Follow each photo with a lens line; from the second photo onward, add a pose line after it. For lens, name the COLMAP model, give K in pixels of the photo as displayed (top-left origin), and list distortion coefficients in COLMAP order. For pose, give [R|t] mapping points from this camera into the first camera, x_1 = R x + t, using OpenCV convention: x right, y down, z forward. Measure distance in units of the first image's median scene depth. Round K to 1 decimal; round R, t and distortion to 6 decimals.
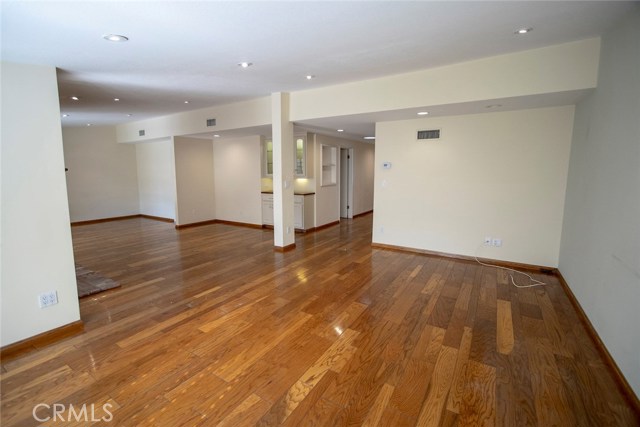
lens RADIAL K [[289.0, 0, 312.2], [0, 289.0, 208.4], [0, 0, 1]] dist [-0.016477, 0.000114]
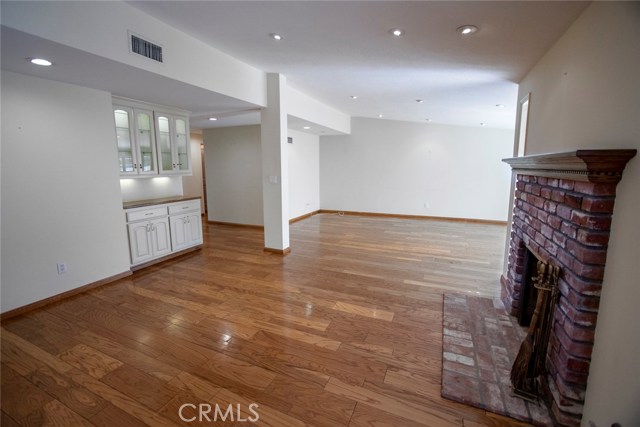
lens RADIAL K [[282.9, 0, 312.5], [0, 282.9, 208.8], [0, 0, 1]] dist [-0.016191, 0.000906]
pose [[-0.138822, -0.146634, 0.979401, -1.555365], [0.134086, 0.977087, 0.165294, -0.197355], [-0.981198, 0.154270, -0.115980, 1.597137]]
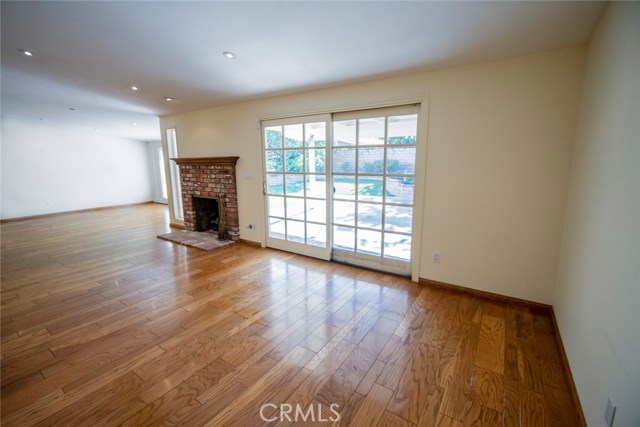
lens RADIAL K [[282.9, 0, 312.5], [0, 282.9, 208.8], [0, 0, 1]] dist [-0.016191, 0.000906]
pose [[-0.999627, 0.006258, 0.026591, -1.665553], [0.013797, 0.955786, 0.293740, -0.319009], [-0.023577, 0.293997, -0.955515, 2.567483]]
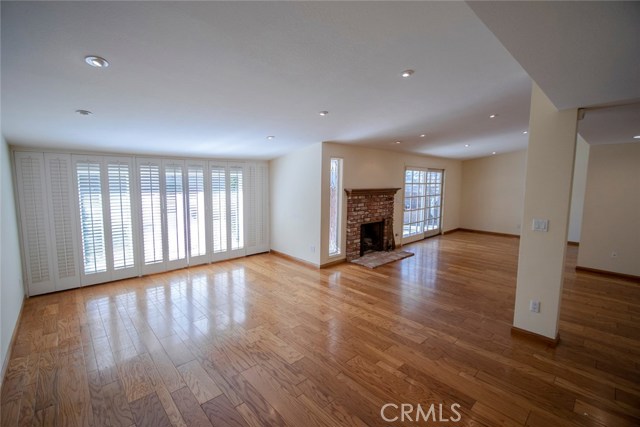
lens RADIAL K [[282.9, 0, 312.5], [0, 282.9, 208.8], [0, 0, 1]] dist [-0.016191, 0.000906]
pose [[-0.258592, 0.096277, -0.961177, 0.856056], [-0.129370, 0.982606, 0.133228, -0.205214], [0.957284, 0.158799, -0.241639, 1.106008]]
